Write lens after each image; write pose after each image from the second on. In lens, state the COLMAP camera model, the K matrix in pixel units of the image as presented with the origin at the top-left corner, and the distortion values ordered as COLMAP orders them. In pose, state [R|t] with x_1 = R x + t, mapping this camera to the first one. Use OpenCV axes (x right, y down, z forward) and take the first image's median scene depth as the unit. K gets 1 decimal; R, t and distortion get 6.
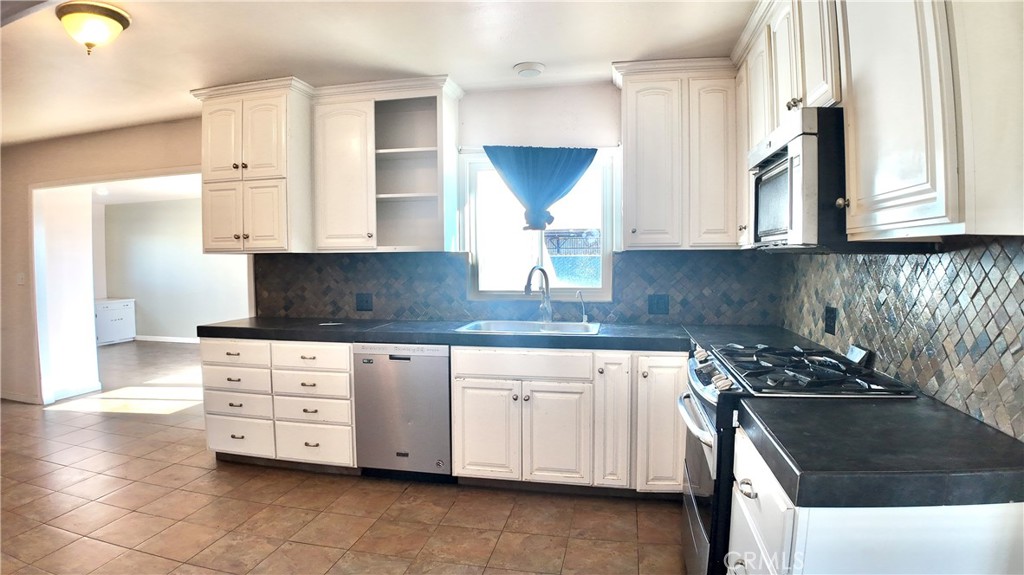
lens RADIAL K [[543.9, 0, 515.2], [0, 543.9, 285.0], [0, 0, 1]] dist [-0.070905, -0.043263]
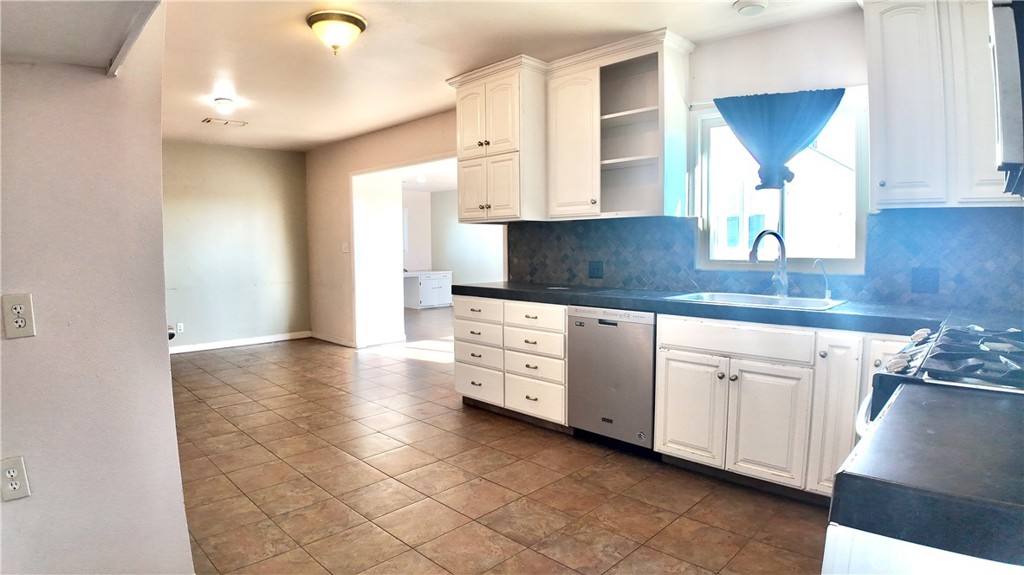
lens RADIAL K [[543.9, 0, 515.2], [0, 543.9, 285.0], [0, 0, 1]] dist [-0.070905, -0.043263]
pose [[0.838778, 0.041018, -0.542926, 0.169553], [-0.026120, 0.999042, 0.035124, 0.032801], [0.543846, -0.015280, 0.839046, 0.069847]]
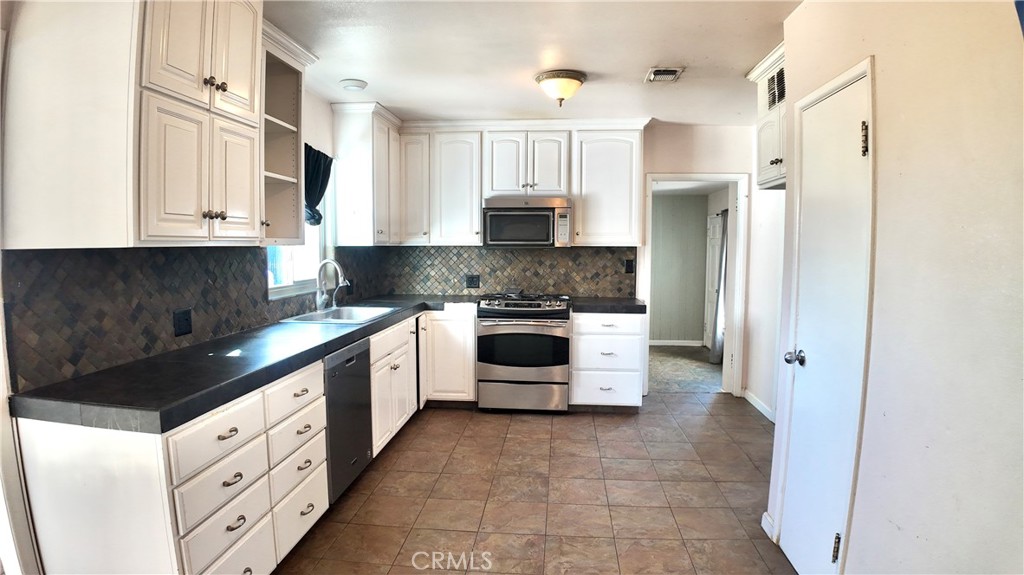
lens RADIAL K [[543.9, 0, 515.2], [0, 543.9, 285.0], [0, 0, 1]] dist [-0.070905, -0.043263]
pose [[-0.114003, -0.067653, 0.991174, -1.085508], [0.043570, 0.996378, 0.073019, -0.046955], [-0.992524, 0.051510, -0.110643, 0.763921]]
